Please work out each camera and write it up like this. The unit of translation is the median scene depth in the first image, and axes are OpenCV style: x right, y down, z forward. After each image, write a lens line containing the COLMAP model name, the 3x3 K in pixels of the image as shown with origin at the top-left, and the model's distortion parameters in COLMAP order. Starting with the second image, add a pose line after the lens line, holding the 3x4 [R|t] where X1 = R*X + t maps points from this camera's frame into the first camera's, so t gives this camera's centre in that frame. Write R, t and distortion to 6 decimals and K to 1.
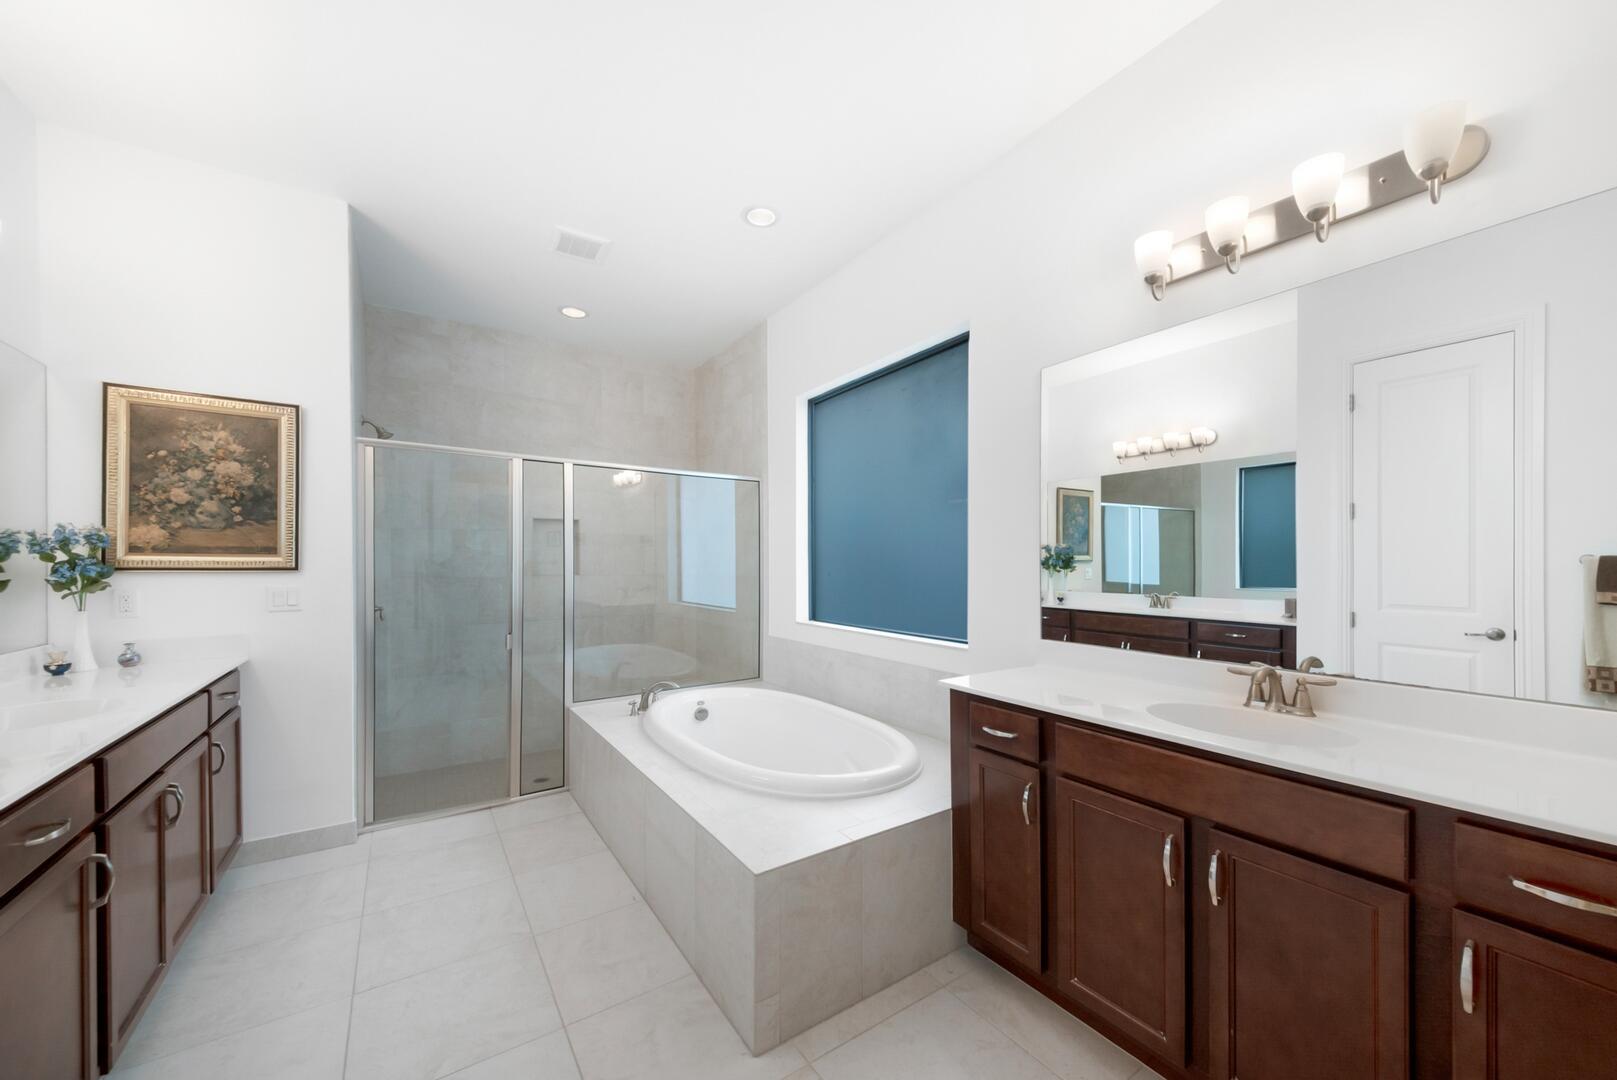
lens RADIAL K [[604.3, 0, 813.5], [0, 604.3, 565.6], [0, 0, 1]] dist [-0.000647, -0.000101]
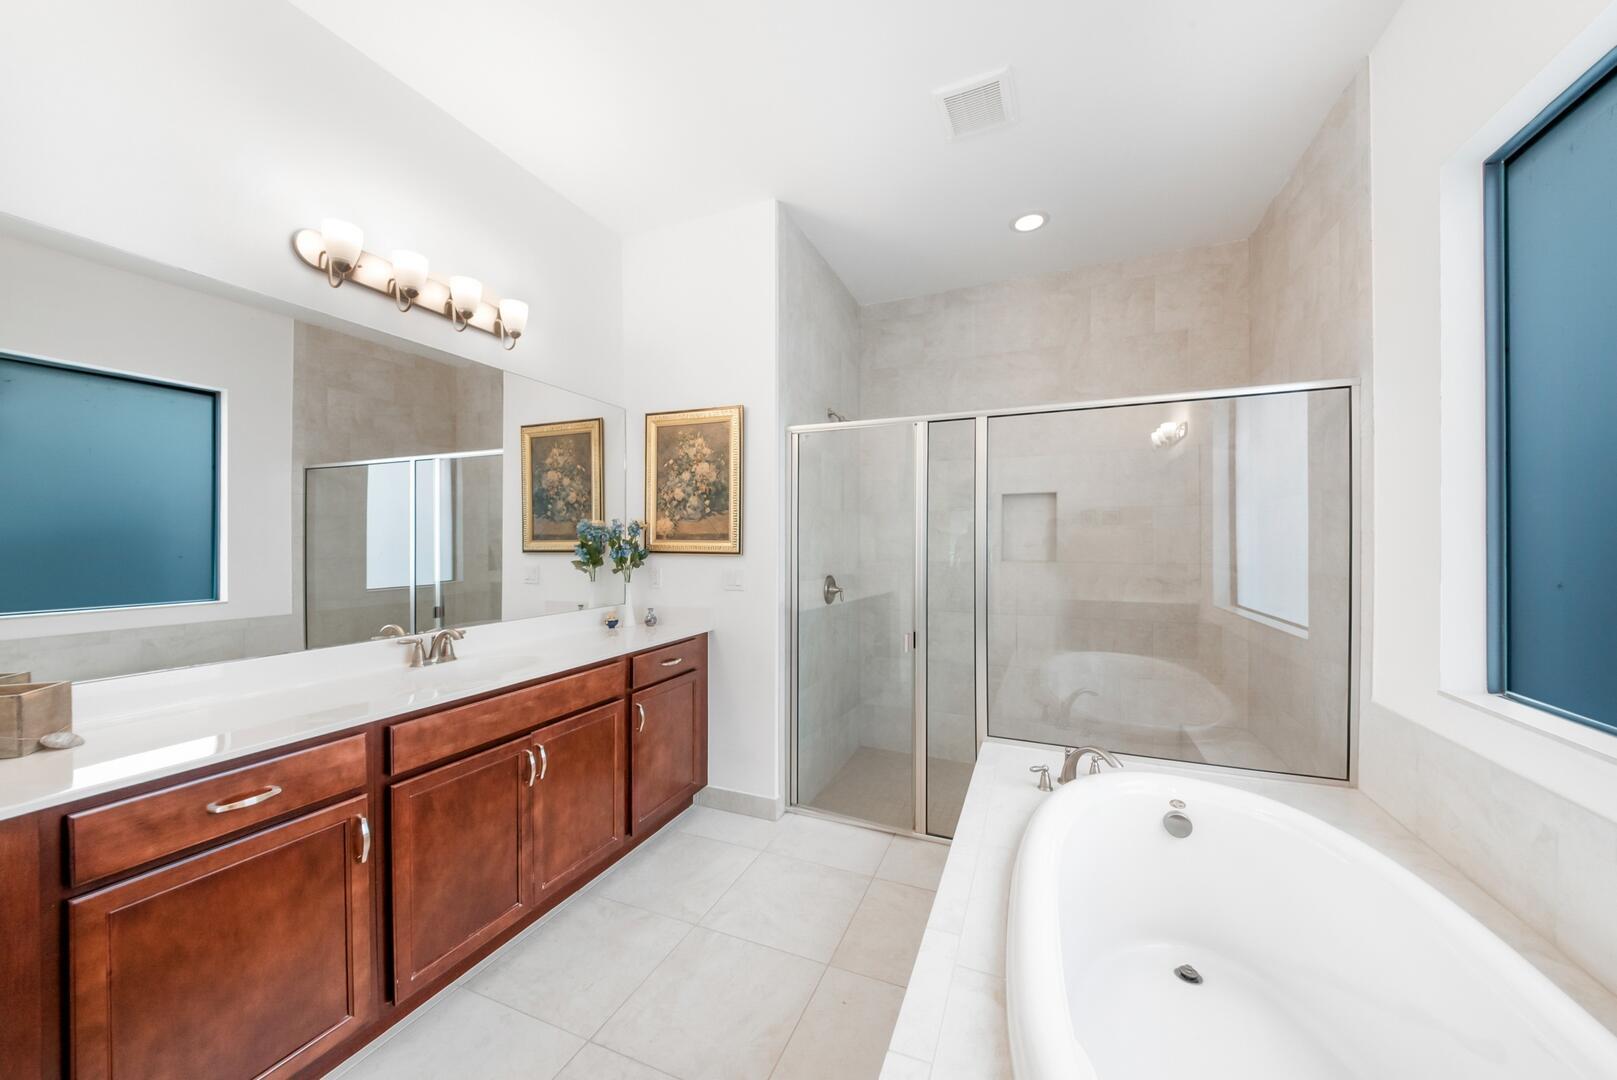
lens RADIAL K [[563.7, 0, 808.5], [0, 563.7, 540.0], [0, 0, 1]] dist [0.012704, -0.008528]
pose [[0.551065, -0.001232, -0.834462, 0.080539], [-0.001616, 0.999995, -0.002544, -0.016817], [0.834461, 0.002750, 0.551060, 0.559024]]
